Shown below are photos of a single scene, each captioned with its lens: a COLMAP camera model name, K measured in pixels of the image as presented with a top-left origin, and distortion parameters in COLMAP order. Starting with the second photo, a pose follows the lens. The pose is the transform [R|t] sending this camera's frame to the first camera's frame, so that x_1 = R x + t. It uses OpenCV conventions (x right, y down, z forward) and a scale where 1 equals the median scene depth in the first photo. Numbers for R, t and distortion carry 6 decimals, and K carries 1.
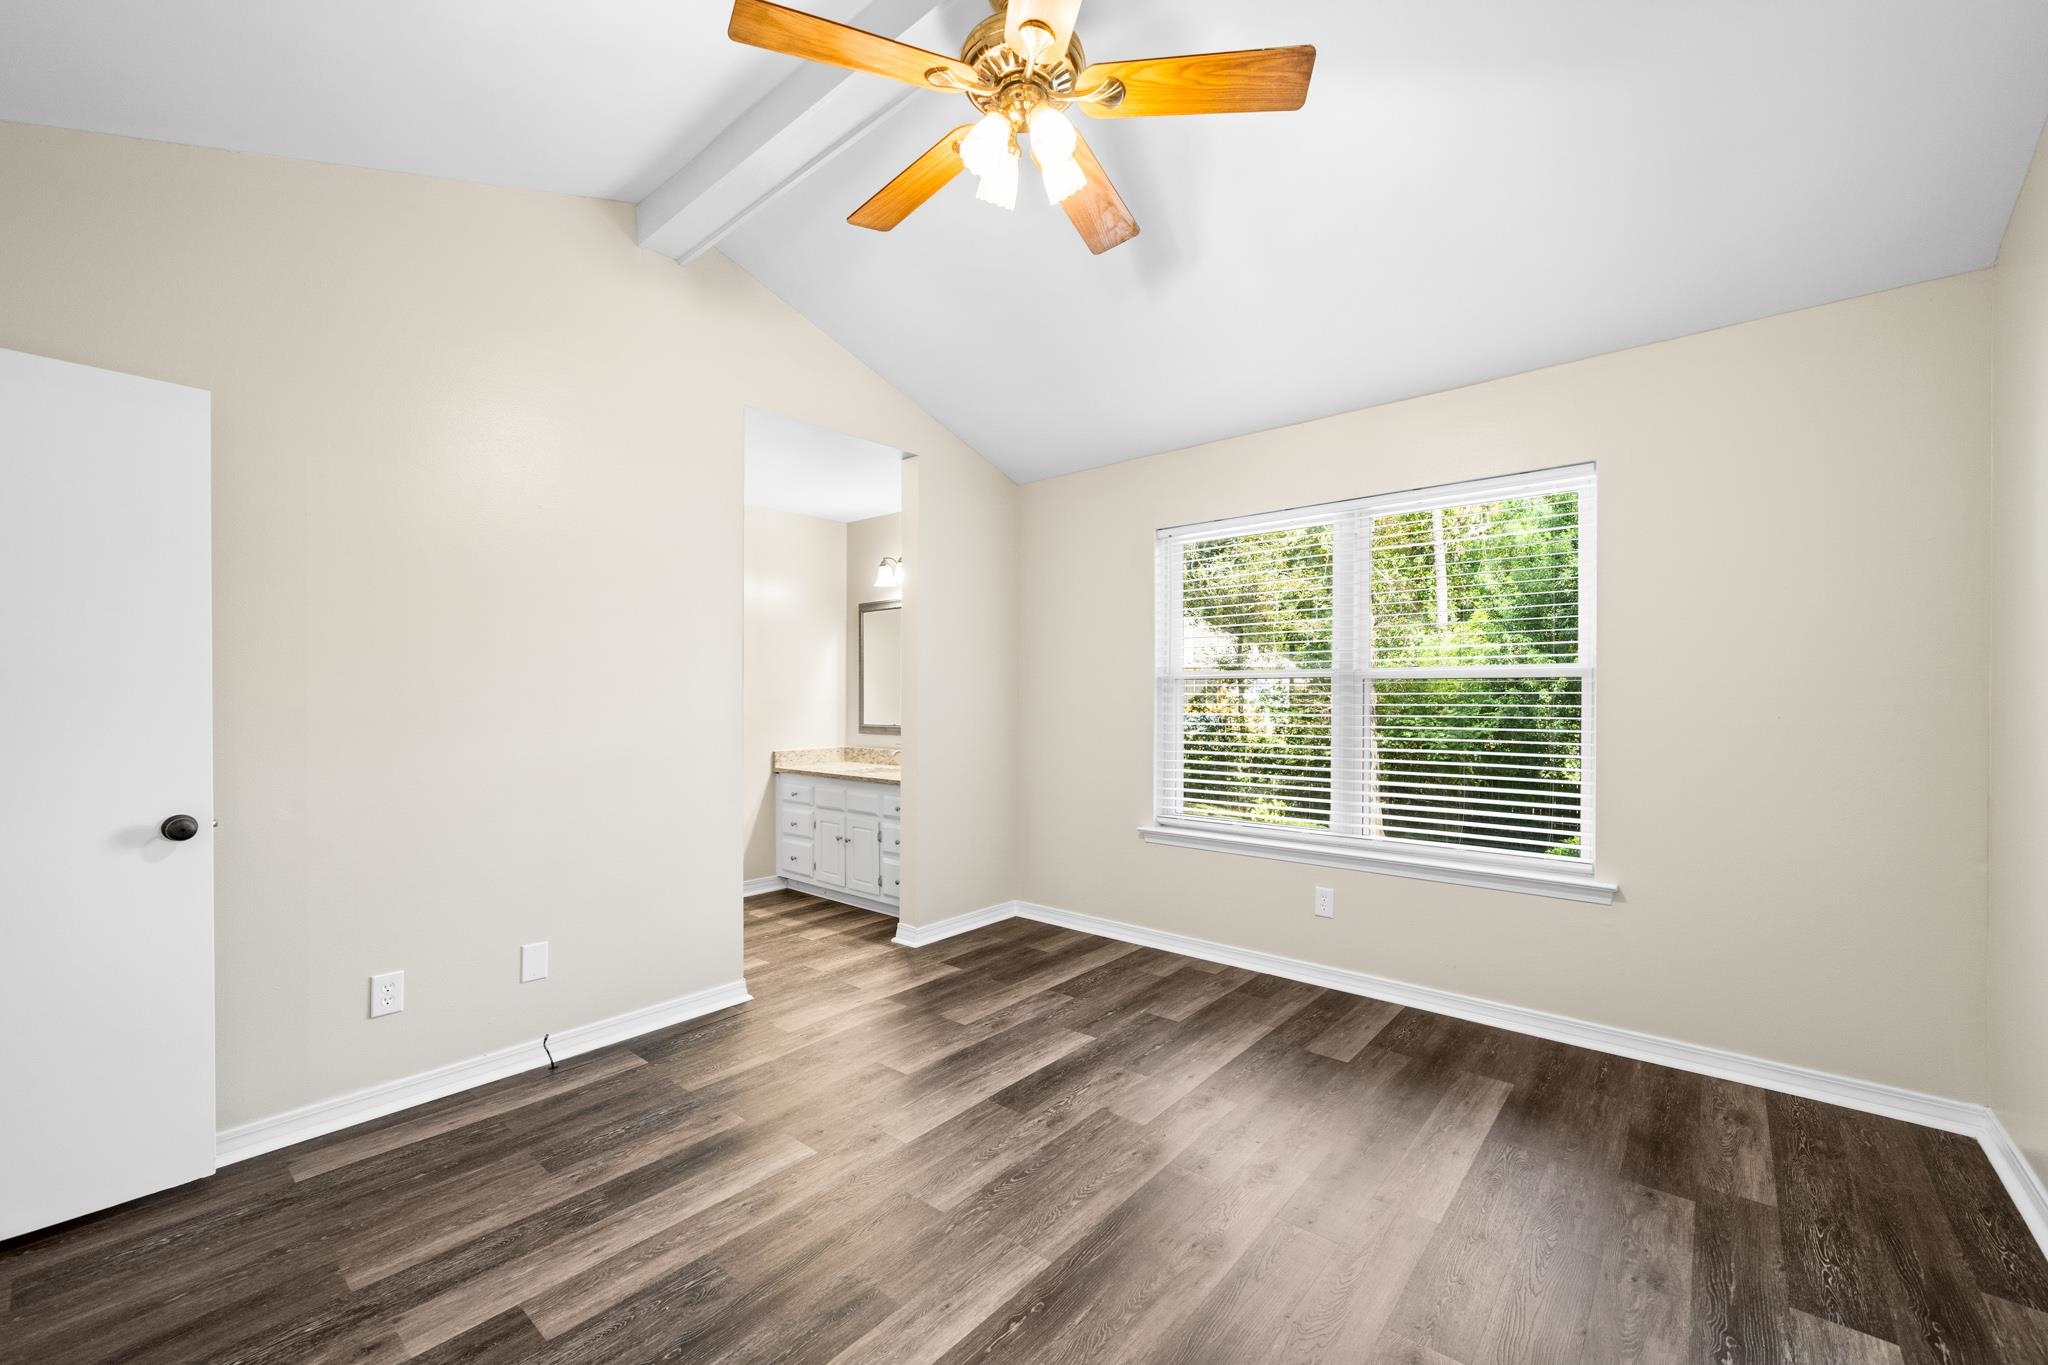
lens RADIAL K [[820.2, 0, 1036.4], [0, 820.2, 698.5], [0, 0, 1]] dist [-0.002230, 0.000159]
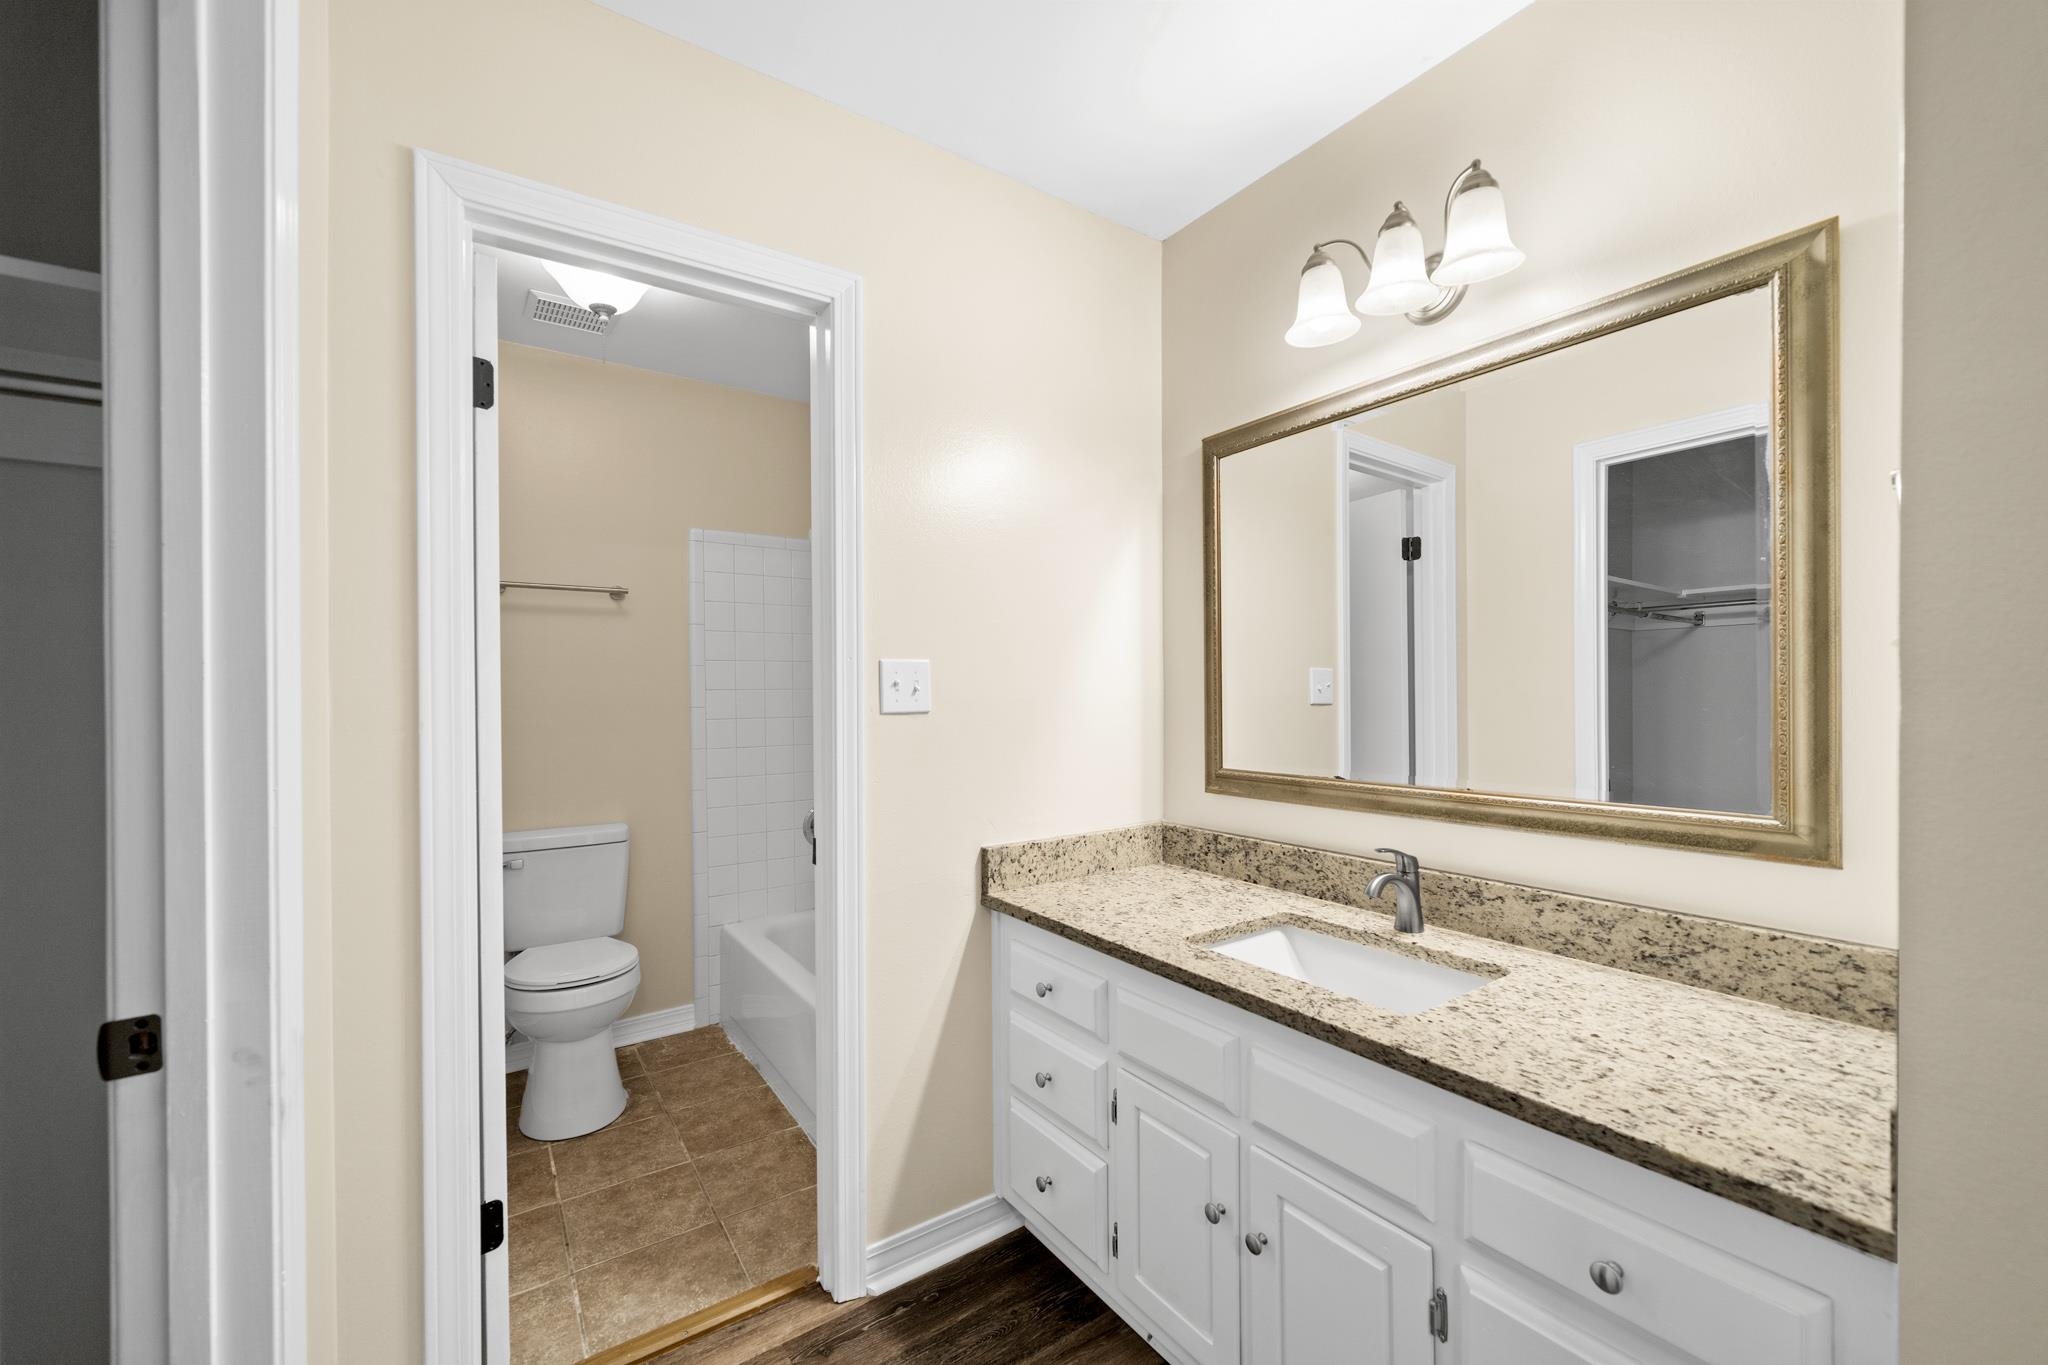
lens RADIAL K [[820.2, 0, 1036.4], [0, 820.2, 698.5], [0, 0, 1]] dist [-0.002230, 0.000159]
pose [[0.970082, -0.005459, -0.242717, -0.267408], [0.006064, 0.999980, 0.001745, -0.001002], [0.242702, -0.003165, 0.970096, 0.833922]]
